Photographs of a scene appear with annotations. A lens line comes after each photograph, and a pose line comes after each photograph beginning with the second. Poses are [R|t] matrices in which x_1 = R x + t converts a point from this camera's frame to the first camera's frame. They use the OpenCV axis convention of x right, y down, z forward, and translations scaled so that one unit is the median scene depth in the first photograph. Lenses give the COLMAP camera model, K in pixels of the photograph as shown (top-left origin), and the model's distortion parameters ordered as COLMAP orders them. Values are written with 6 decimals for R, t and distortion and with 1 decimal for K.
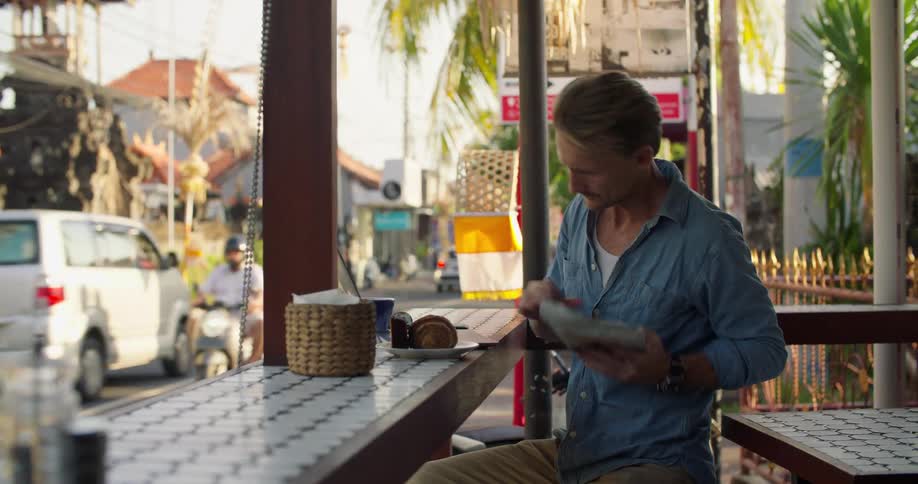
lens RADIAL K [[1685.7, 0, 459.0], [0, 1685.7, 242.0], [0, 0, 1]] dist [-0.080114, -0.229037]
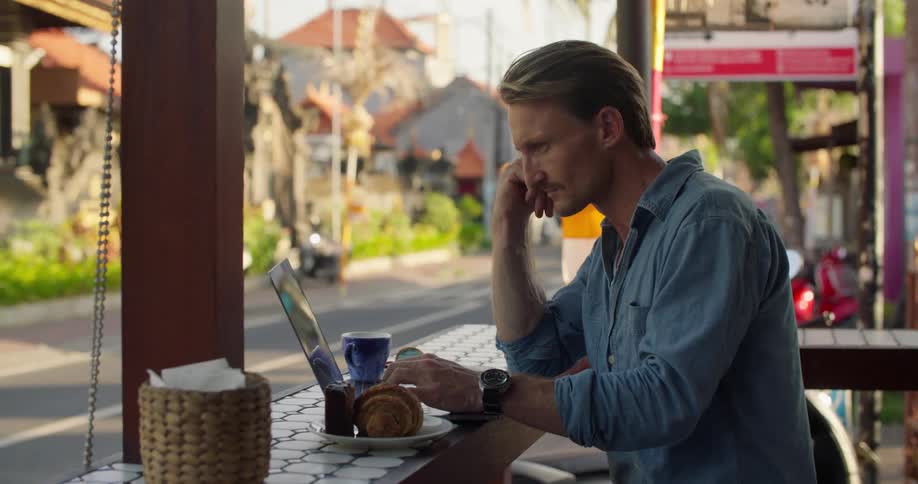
lens RADIAL K [[1569.6, 0, 461.0], [0, 1569.6, 200.0], [0, 0, 1]] dist [-0.053317, 0.005634]
pose [[0.989467, 0.012641, -0.144208, 0.042316], [-0.010347, 0.999808, 0.016650, -0.017588], [0.144391, -0.014983, 0.989407, 0.137907]]
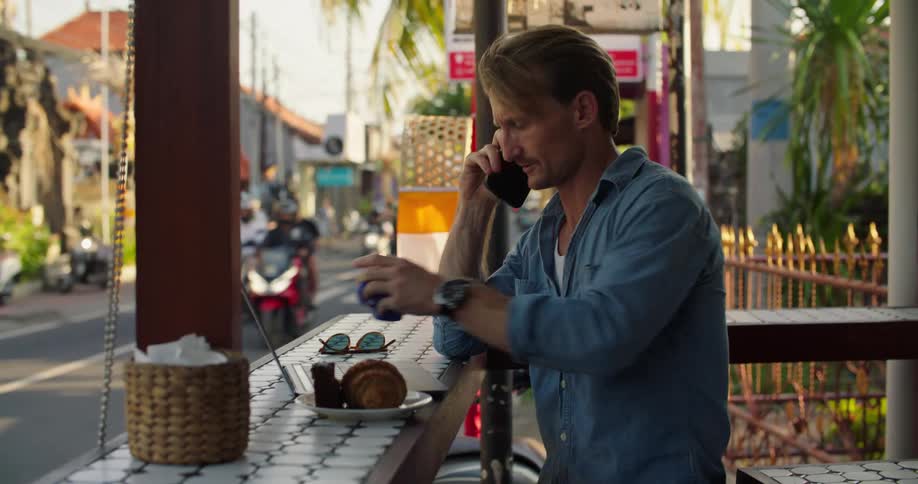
lens RADIAL K [[1572.7, 0, 459.0], [0, 1572.7, 242.0], [0, 0, 1]] dist [-0.071458, 0.108868]
pose [[0.999317, 0.000498, 0.036959, -0.001435], [-0.001907, 0.999273, 0.038081, -0.013964], [-0.036913, -0.038126, 0.998591, 0.117488]]
